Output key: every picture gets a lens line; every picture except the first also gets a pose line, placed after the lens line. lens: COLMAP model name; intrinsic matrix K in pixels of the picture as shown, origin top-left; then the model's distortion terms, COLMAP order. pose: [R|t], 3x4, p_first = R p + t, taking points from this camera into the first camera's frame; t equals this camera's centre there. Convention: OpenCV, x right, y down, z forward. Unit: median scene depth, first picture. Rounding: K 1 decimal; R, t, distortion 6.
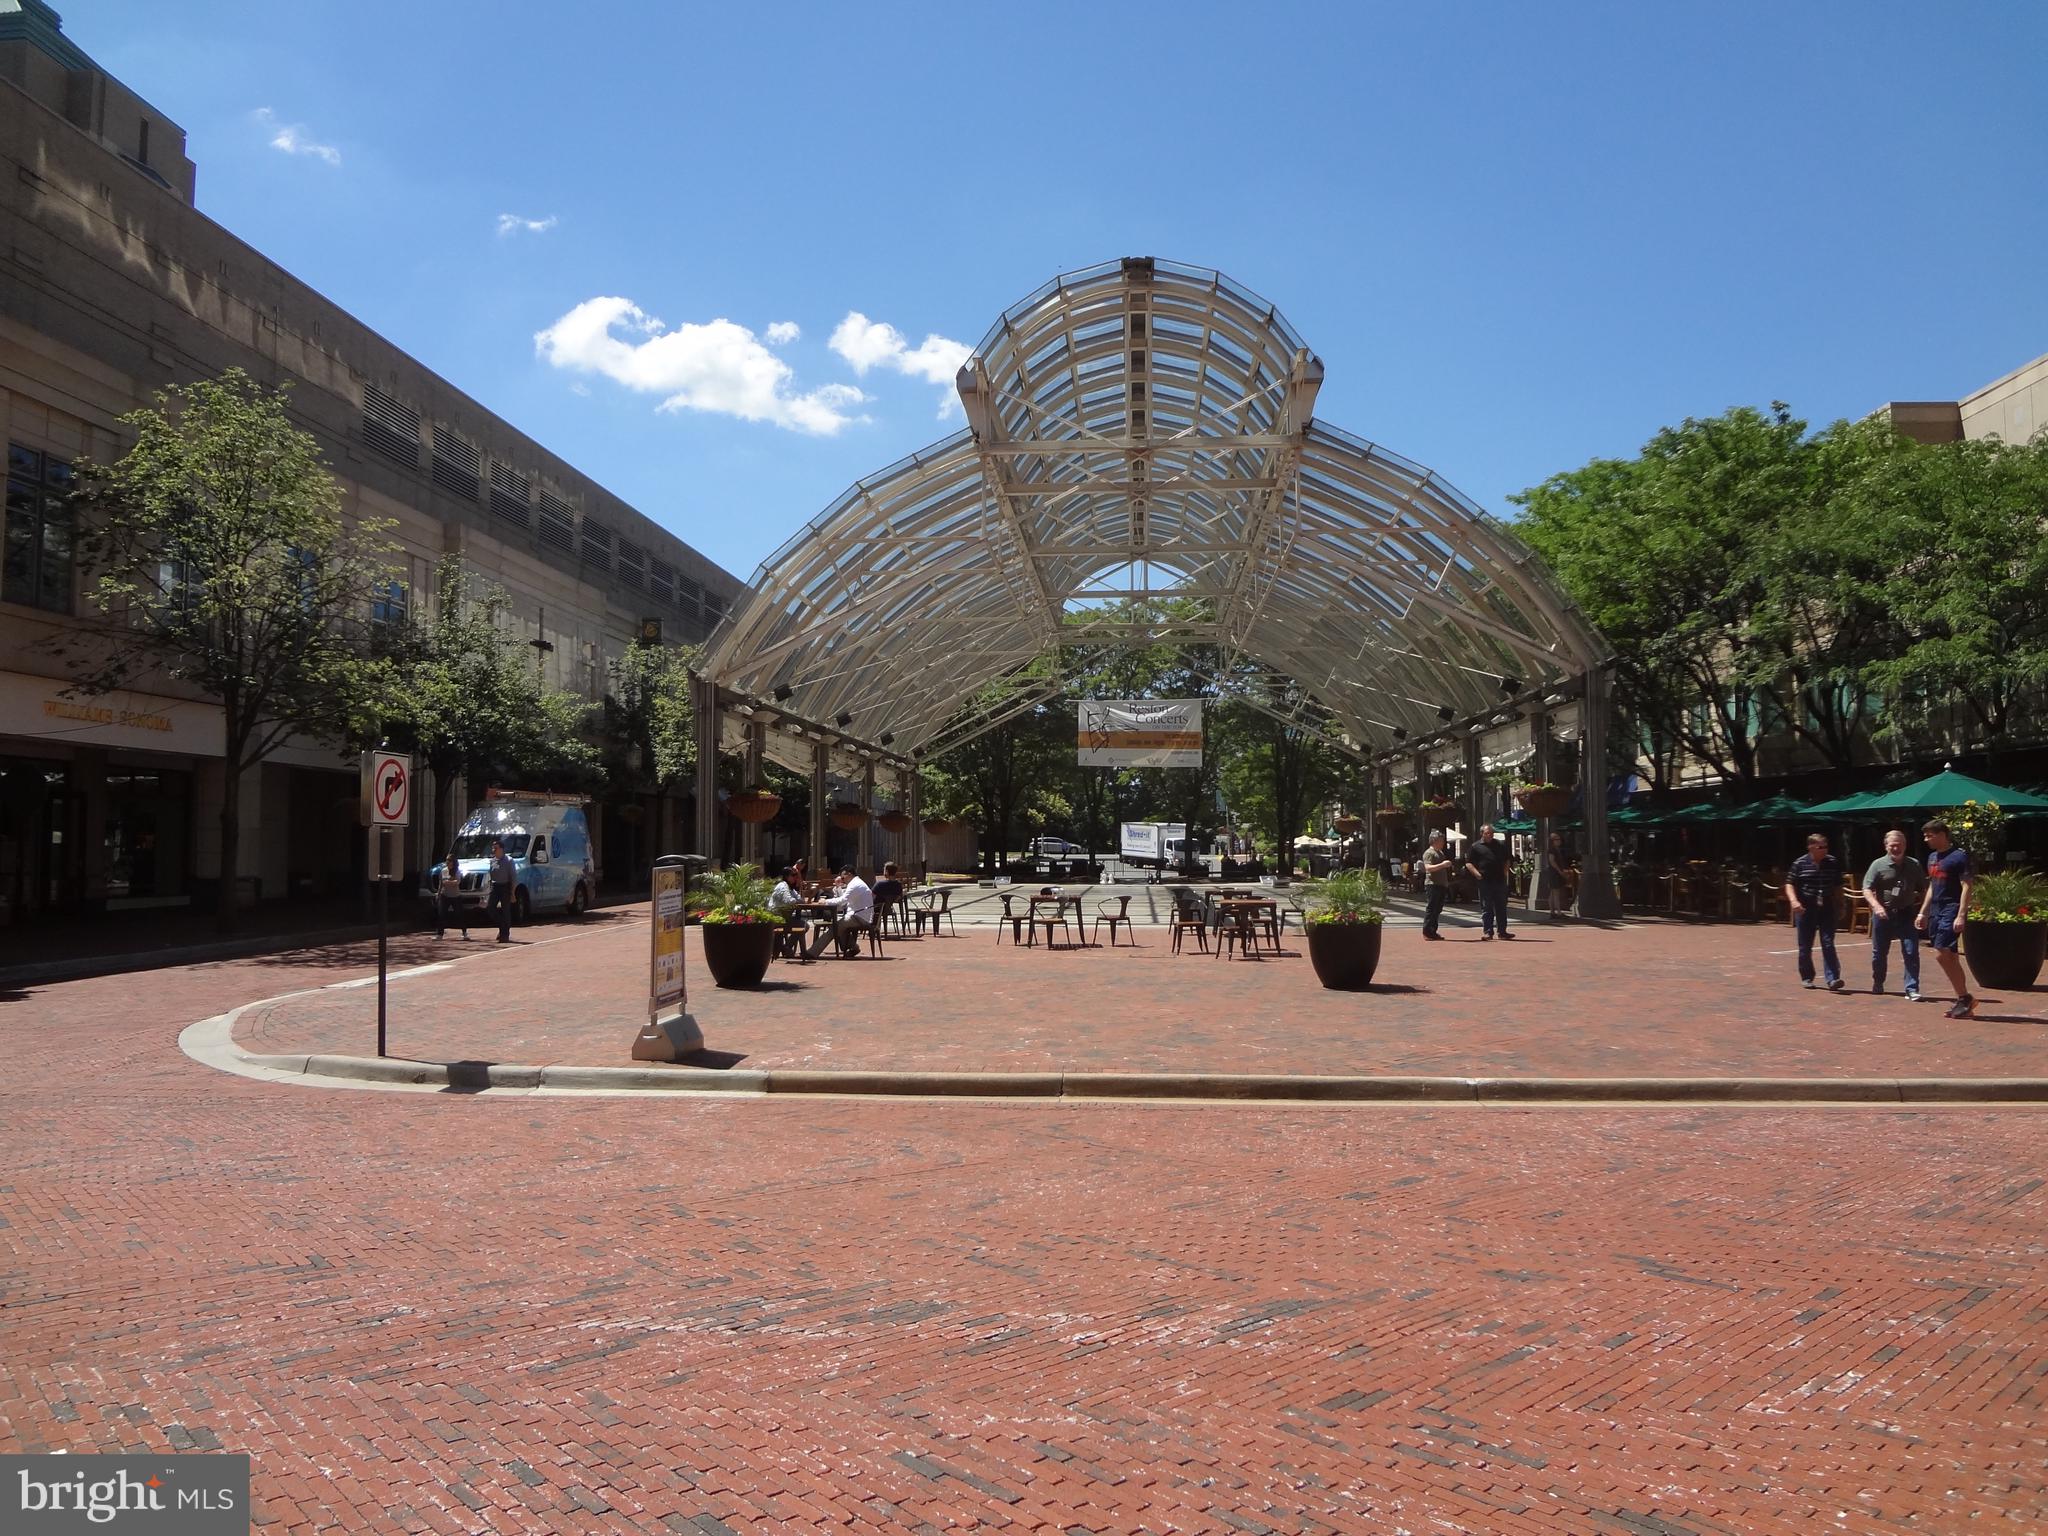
lens RADIAL K [[1506.4, 0, 1012.5], [0, 1506.4, 766.6], [0, 0, 1]] dist [-0.061575, 0.019690]
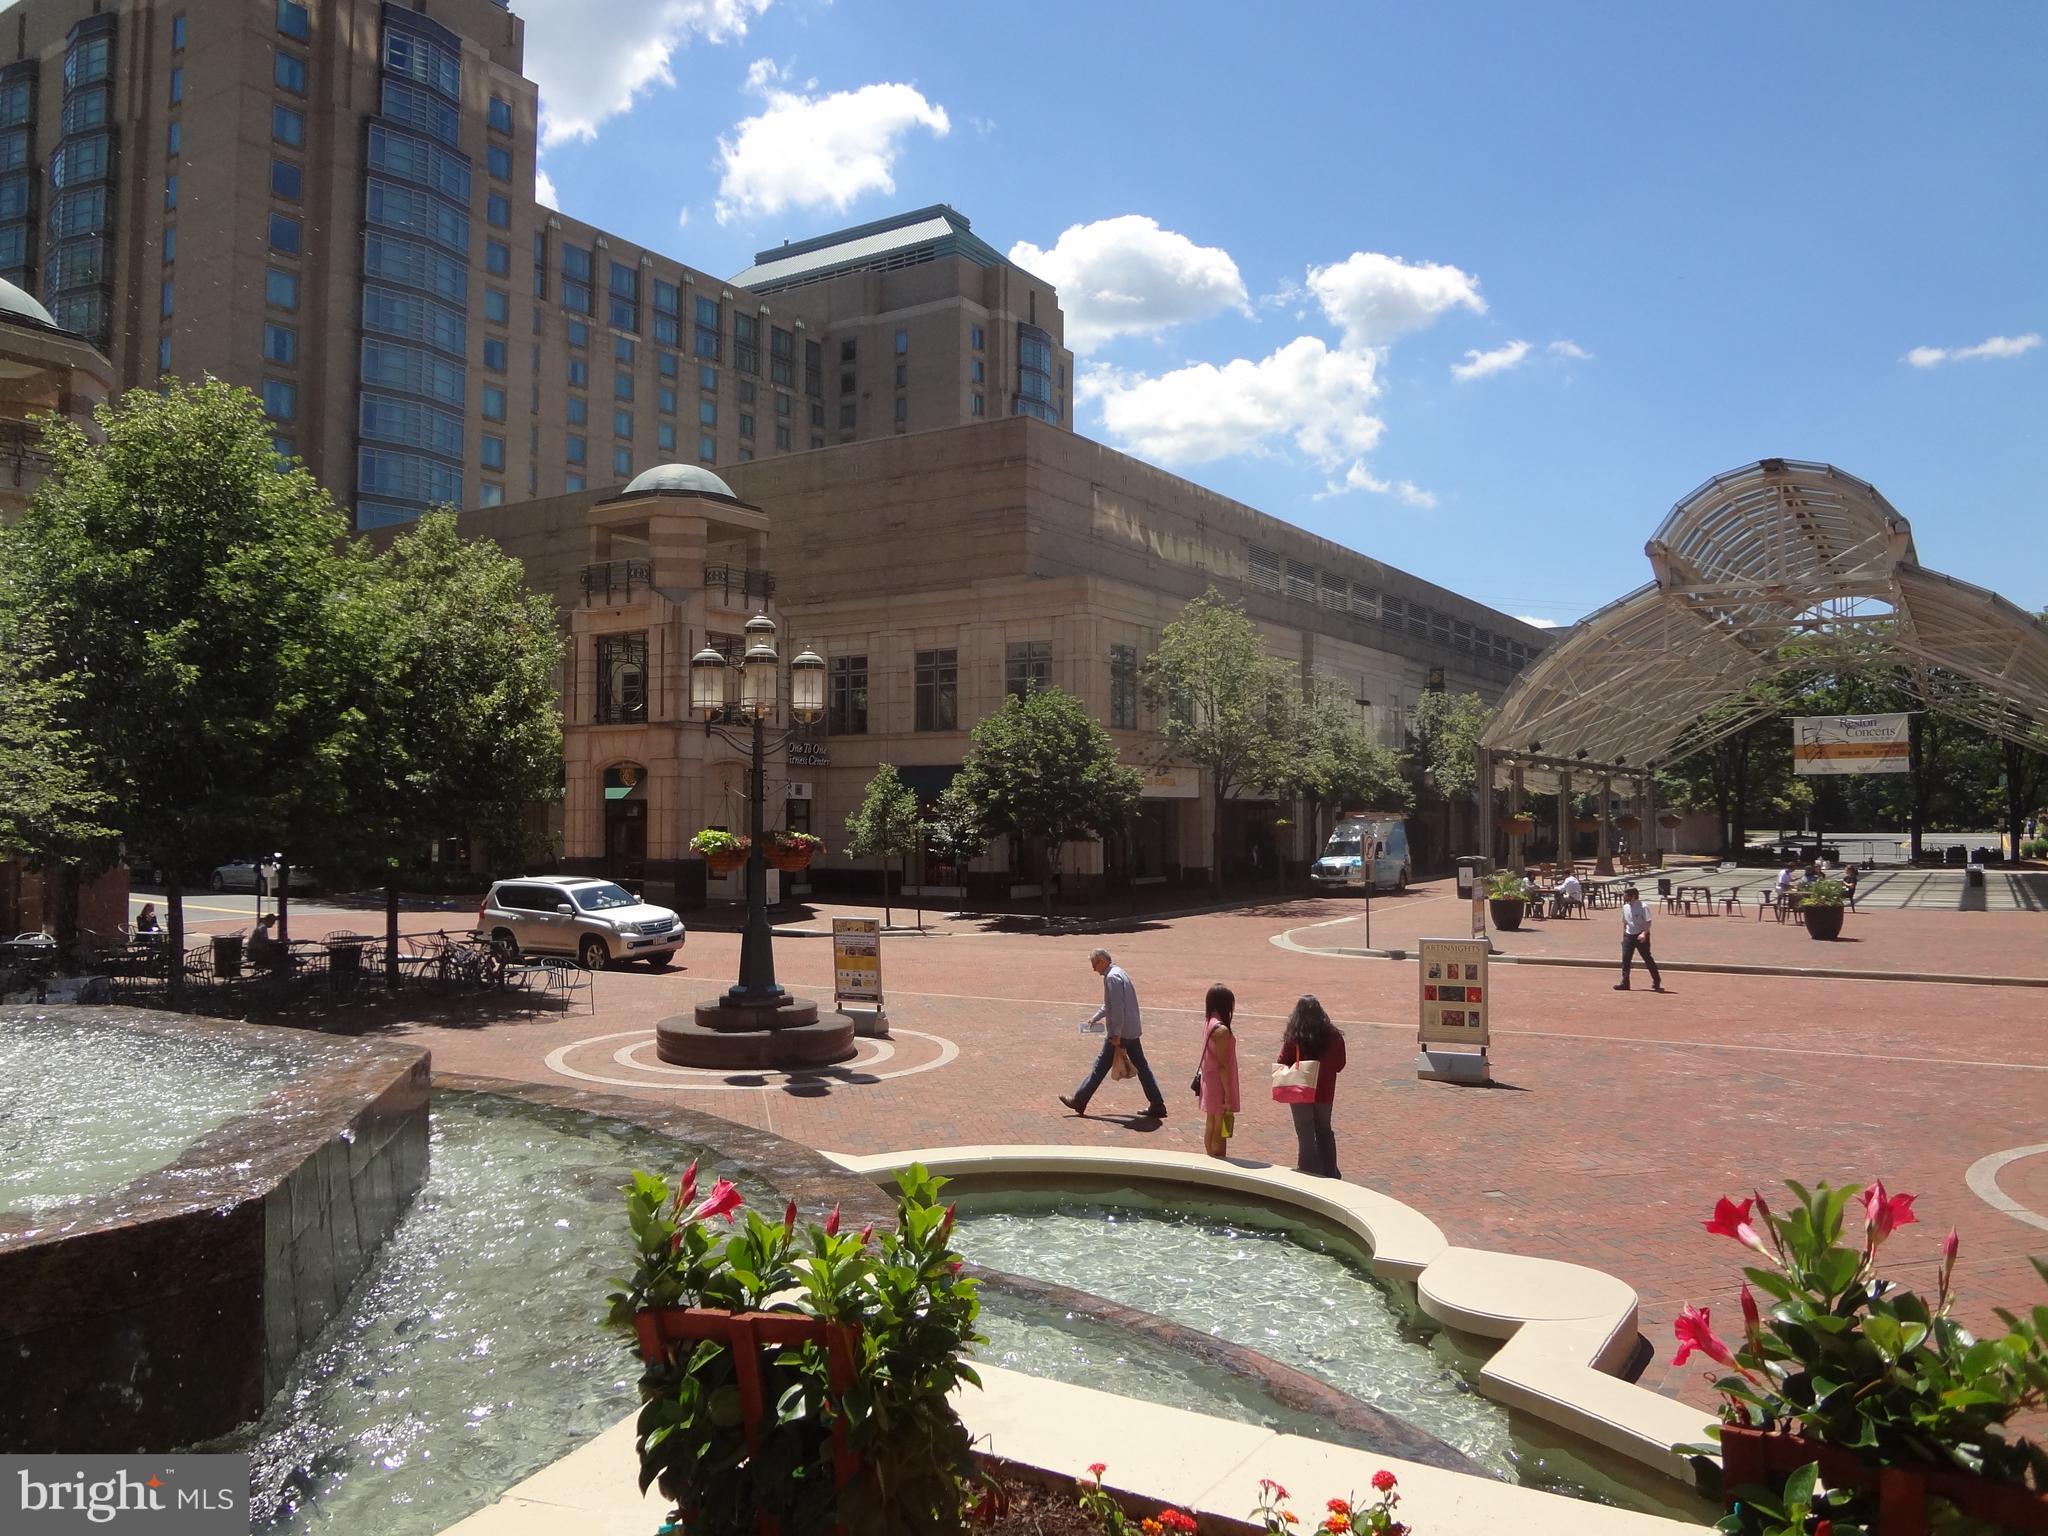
lens RADIAL K [[1506.4, 0, 1023.0], [0, 1506.4, 763.1], [0, 0, 1]] dist [-0.061575, 0.019690]
pose [[0.880781, -0.018701, -0.473154, 0.107939], [0.027172, 0.999569, 0.011074, -0.064832], [0.472743, -0.022610, 0.880910, -0.582981]]
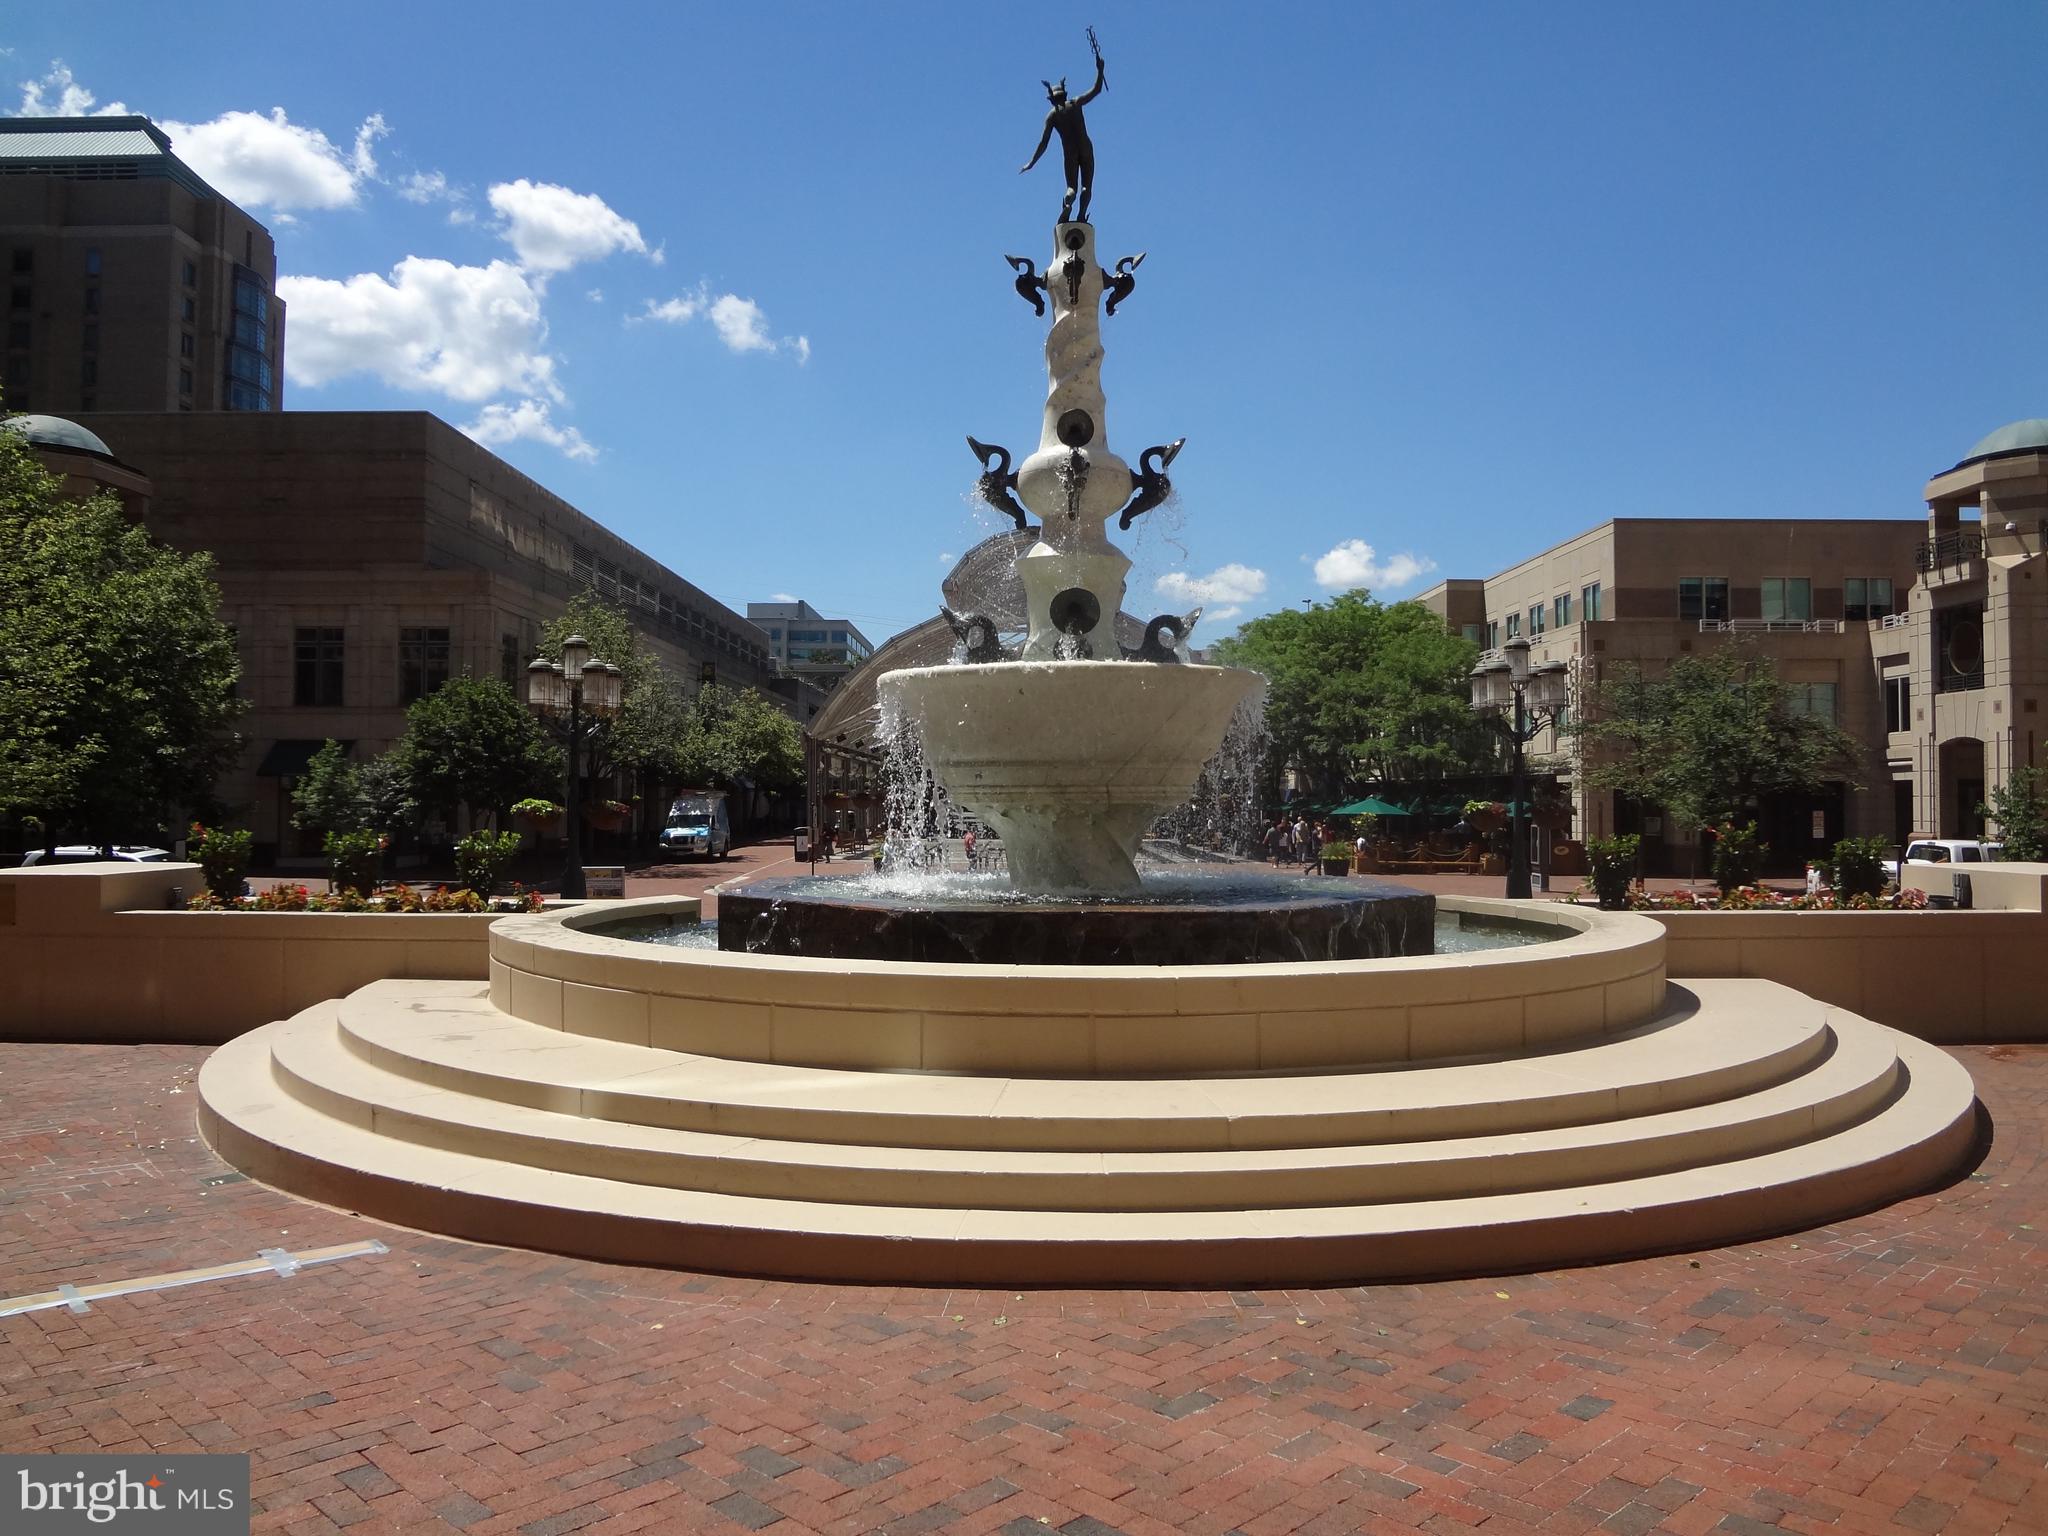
lens RADIAL K [[1506.4, 0, 1020.7], [0, 1506.4, 764.6], [0, 0, 1]] dist [-0.061575, 0.019690]
pose [[0.996597, 0.006477, 0.082176, -0.085117], [-0.009122, 0.999451, 0.031854, -0.077995], [-0.081925, -0.032495, 0.996109, -0.873963]]
